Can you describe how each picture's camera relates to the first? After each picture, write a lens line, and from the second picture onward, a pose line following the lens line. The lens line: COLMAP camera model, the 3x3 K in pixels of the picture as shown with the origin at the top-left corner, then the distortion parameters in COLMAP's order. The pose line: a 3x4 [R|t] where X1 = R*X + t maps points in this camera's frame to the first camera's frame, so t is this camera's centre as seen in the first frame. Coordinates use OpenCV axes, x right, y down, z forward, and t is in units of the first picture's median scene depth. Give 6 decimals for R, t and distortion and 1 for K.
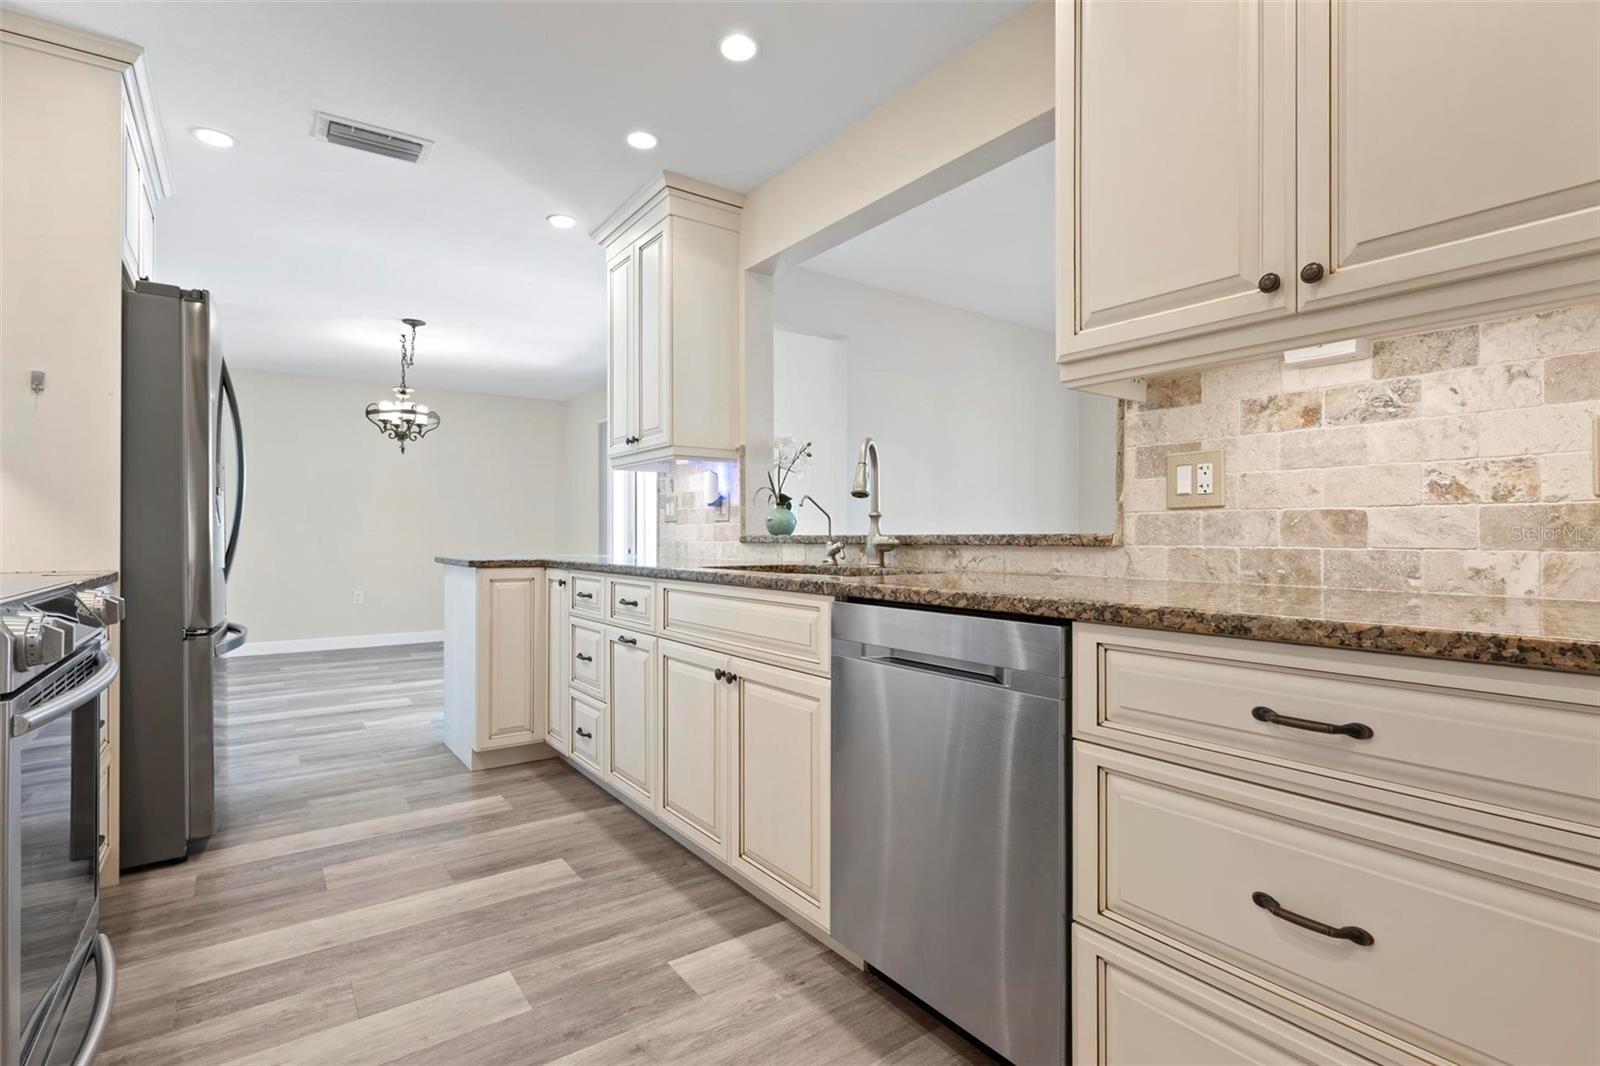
lens RADIAL K [[763.2, 0, 804.3], [0, 763.2, 531.3], [0, 0, 1]] dist [-0.000655, -0.000188]
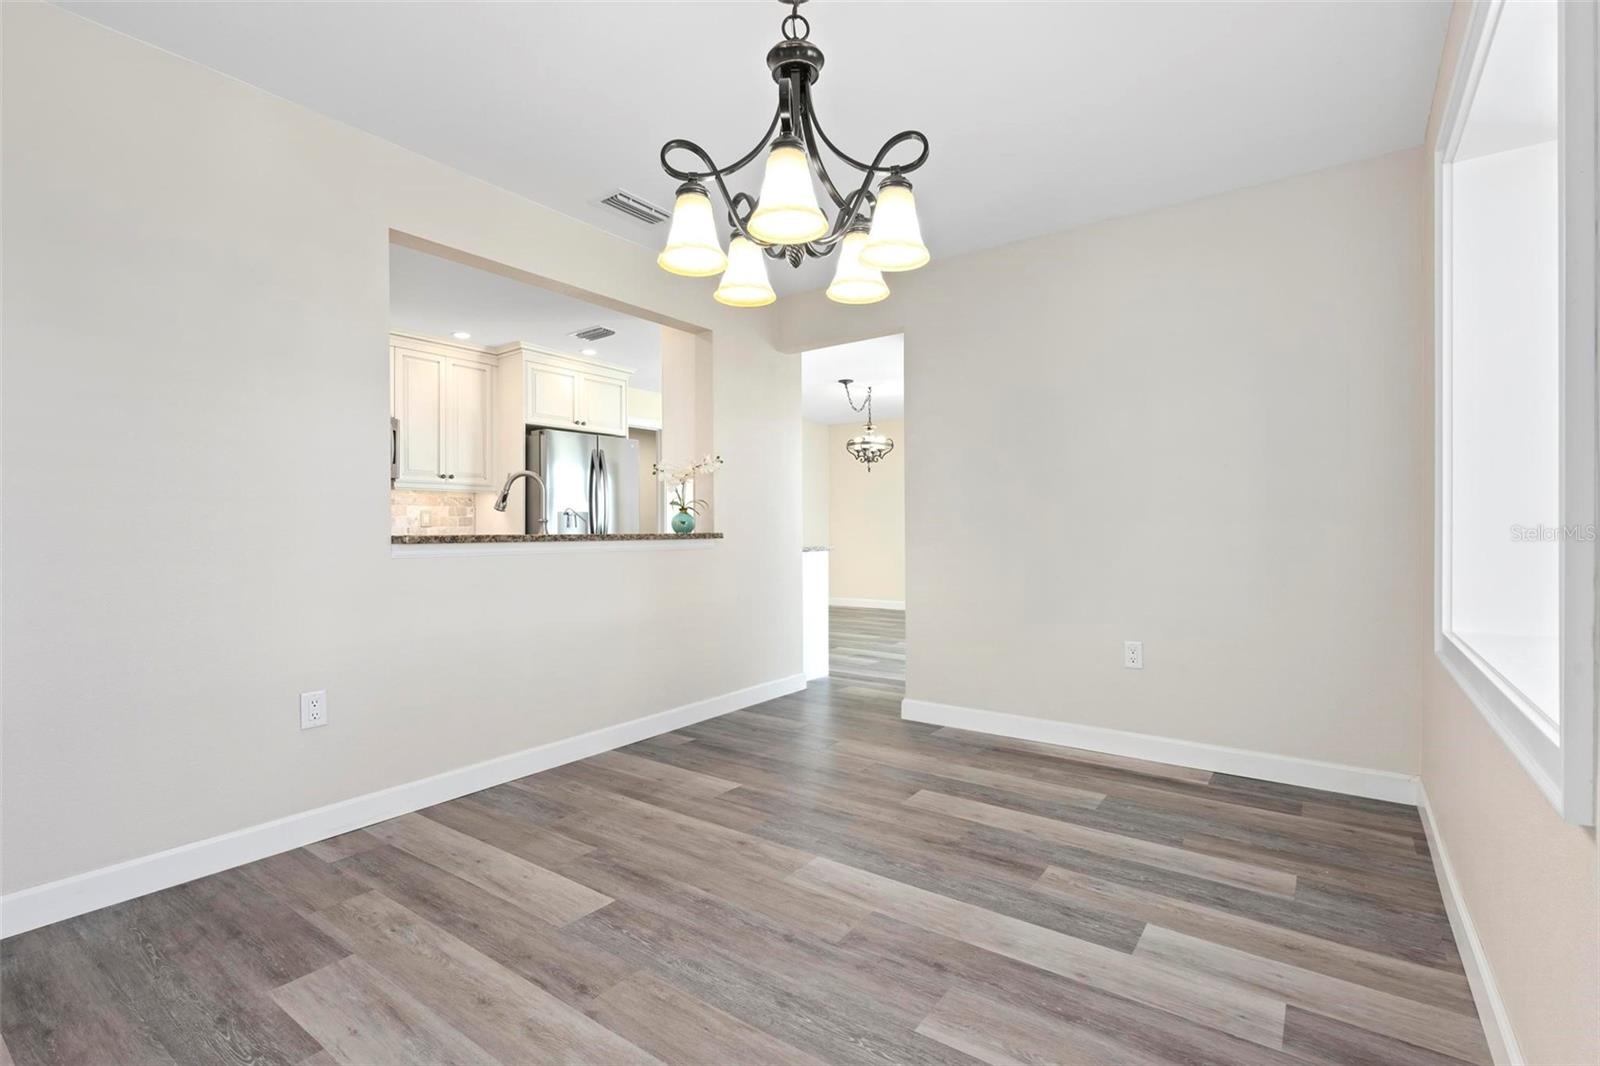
lens RADIAL K [[743.9, 0, 795.9], [0, 743.9, 526.9], [0, 0, 1]] dist [0.070471, -0.000020]
pose [[0.304569, -0.003713, -0.952483, 1.472139], [0.010525, 0.999944, -0.000532, -0.004158], [0.952432, -0.009863, 0.304592, 0.907624]]
